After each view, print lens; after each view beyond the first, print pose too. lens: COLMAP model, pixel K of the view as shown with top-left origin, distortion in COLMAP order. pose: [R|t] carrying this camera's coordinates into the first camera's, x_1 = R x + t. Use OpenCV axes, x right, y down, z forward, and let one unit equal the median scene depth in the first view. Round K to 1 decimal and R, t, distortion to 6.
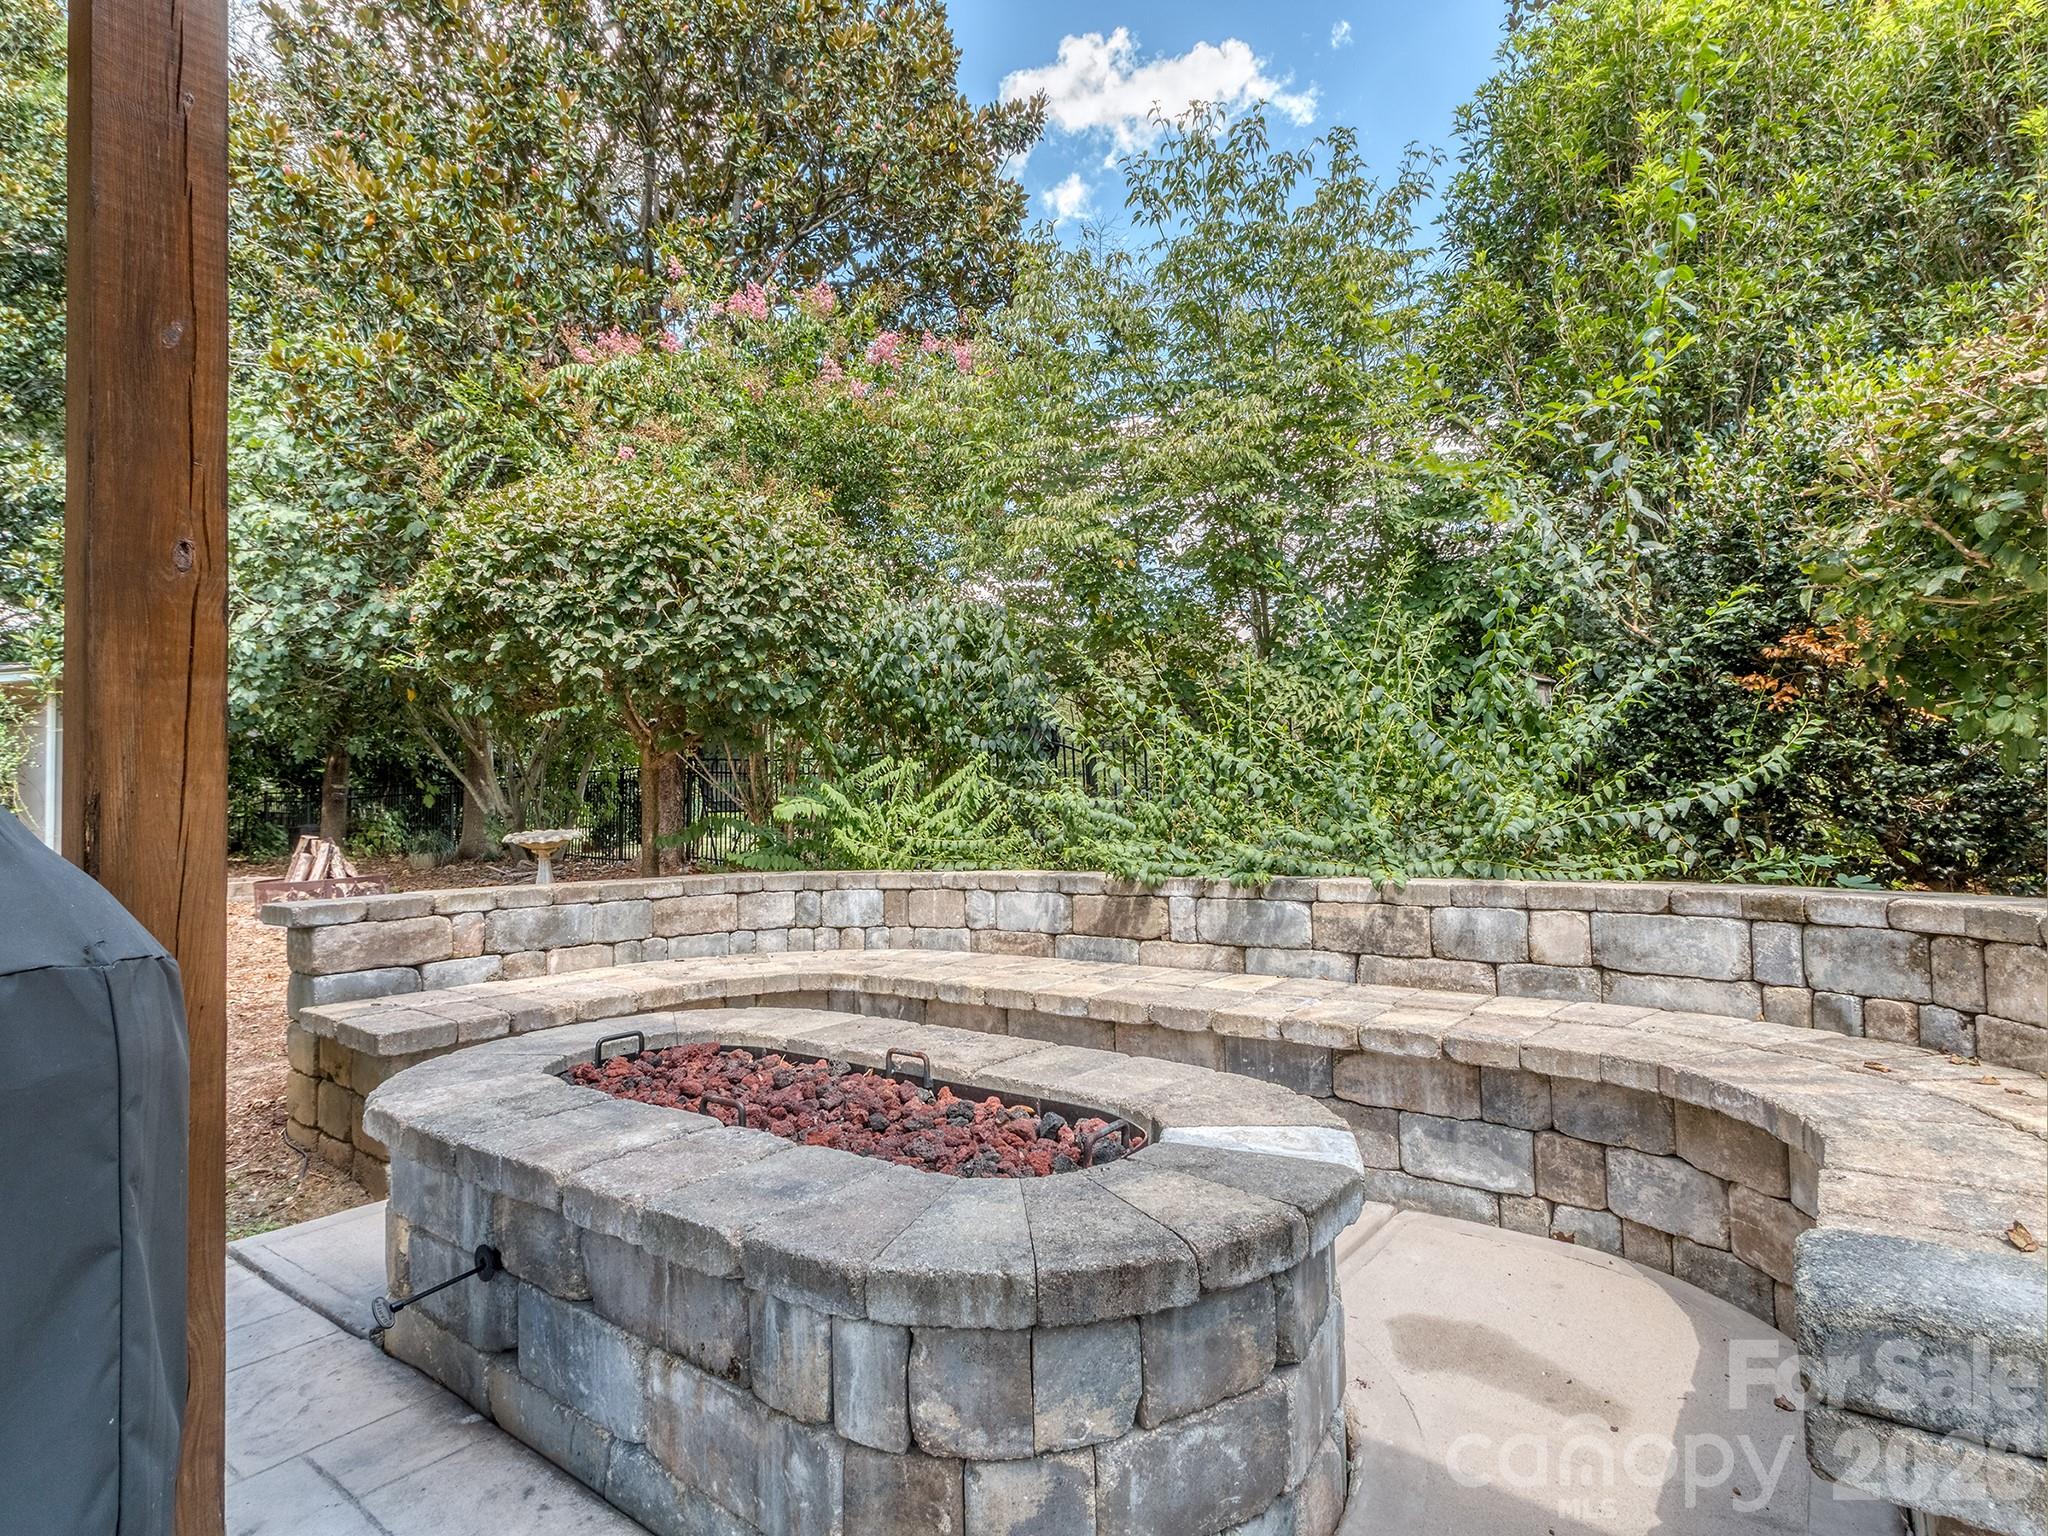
lens RADIAL K [[1047.6, 0, 1019.1], [0, 1047.6, 771.1], [0, 0, 1]] dist [0.003472, 0.001733]
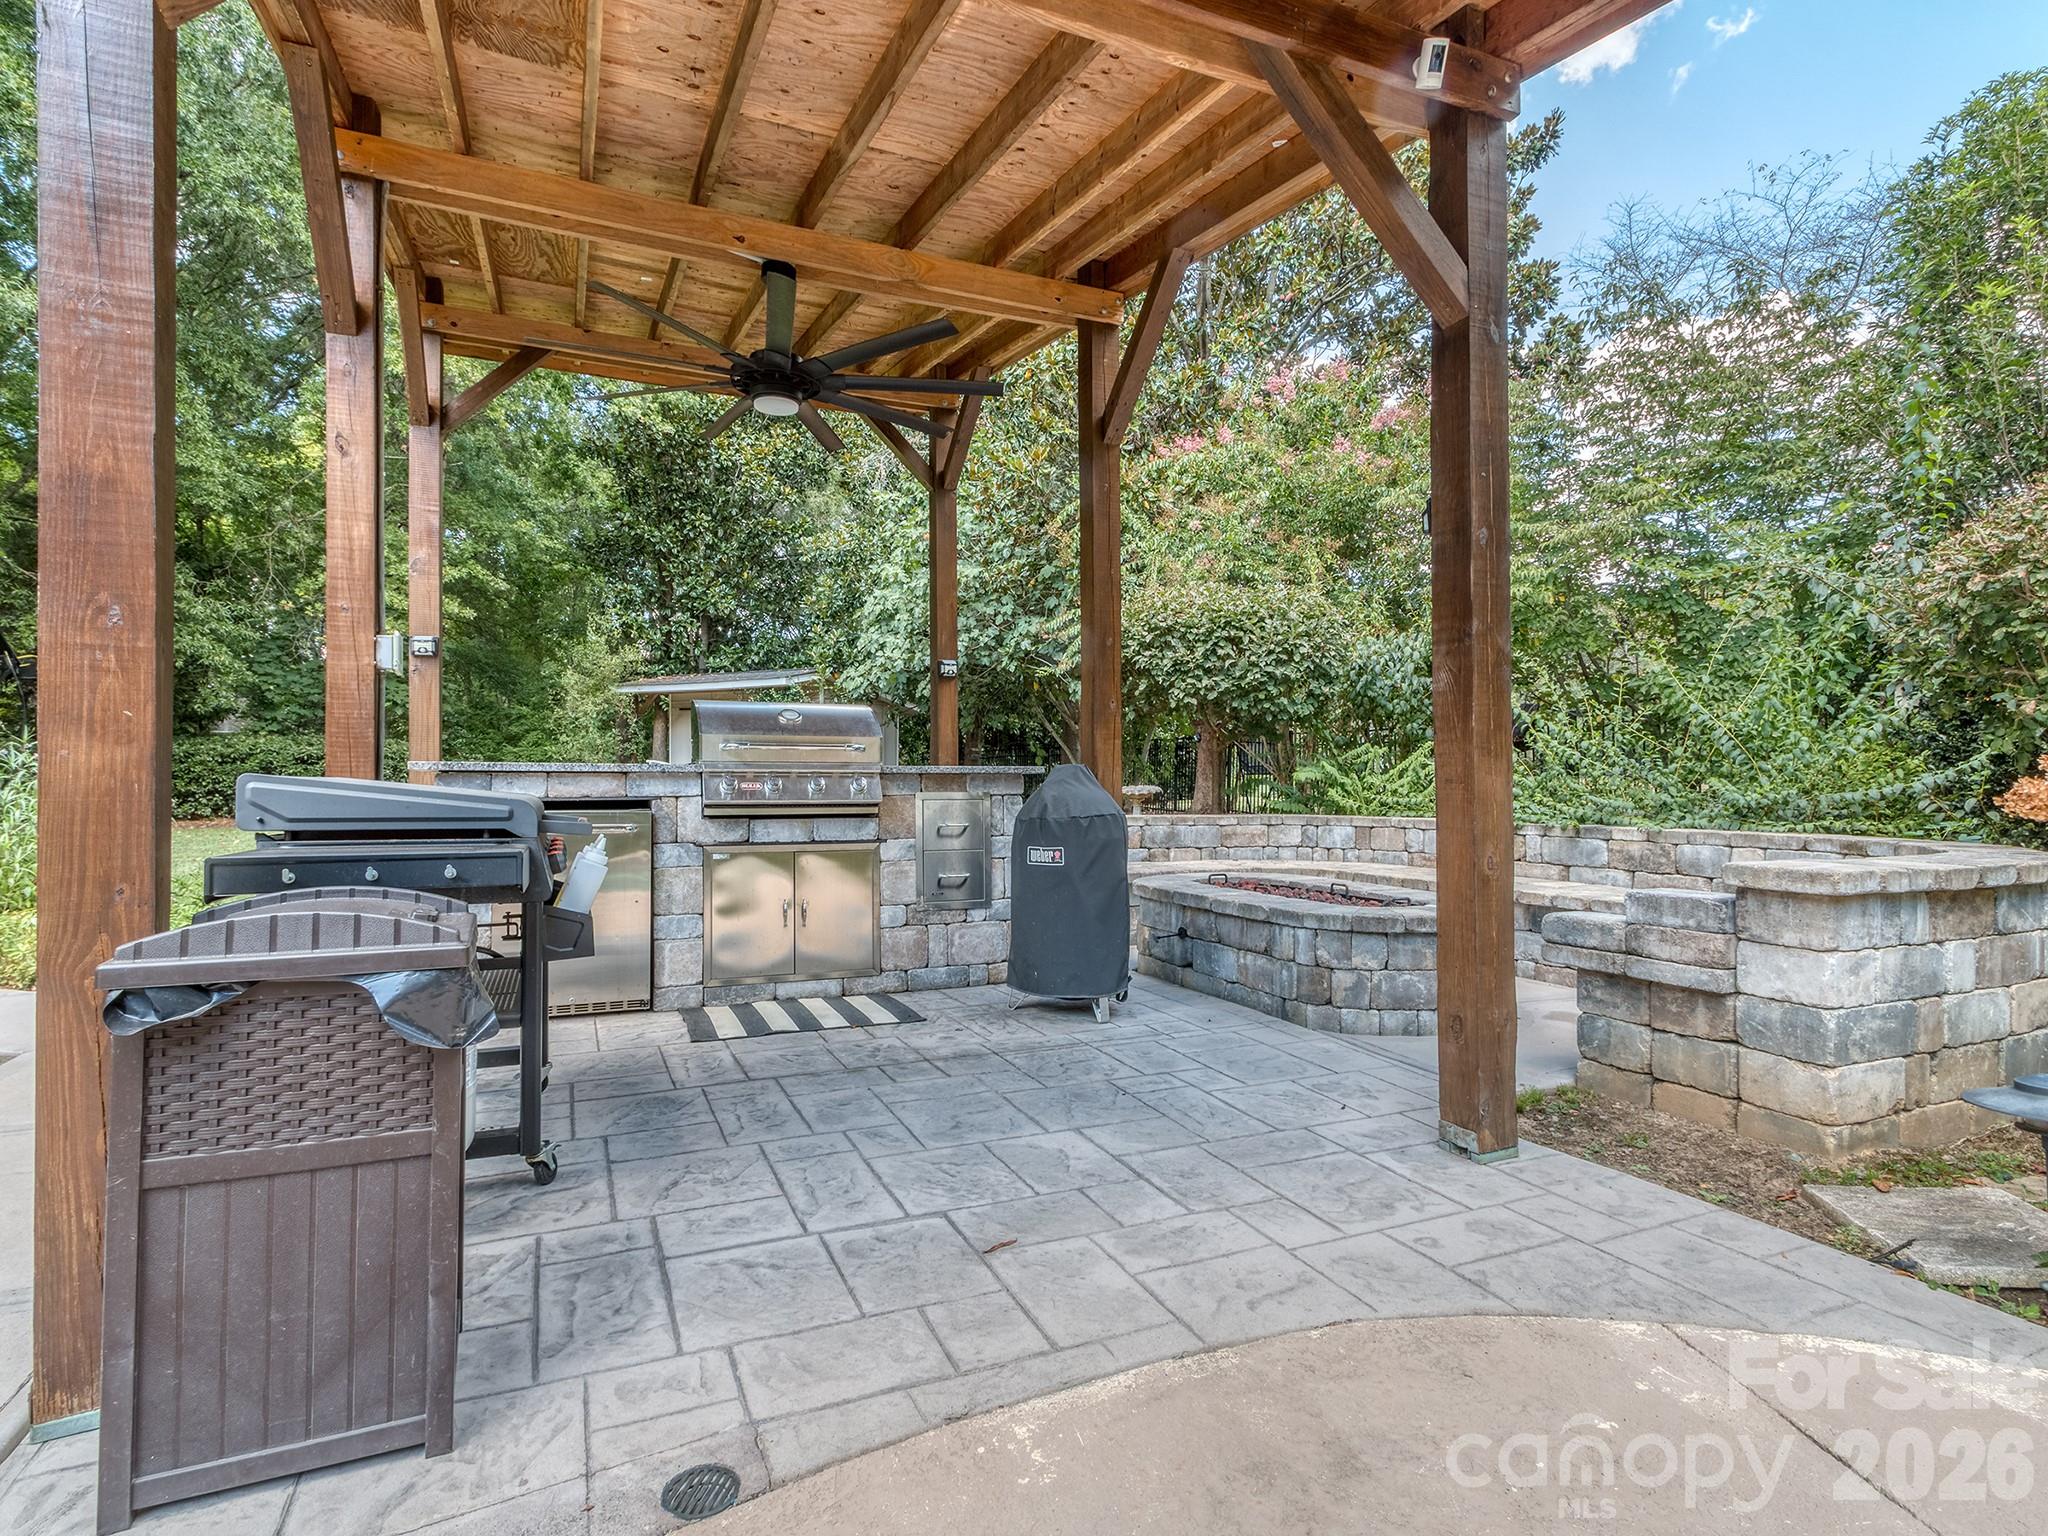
lens RADIAL K [[1047.6, 0, 1019.1], [0, 1047.6, 771.1], [0, 0, 1]] dist [0.003472, 0.001733]
pose [[0.879556, 0.018488, -0.475435, 0.200483], [-0.000679, 0.999293, 0.037602, -0.038656], [0.475794, -0.032750, 0.878947, -0.748764]]
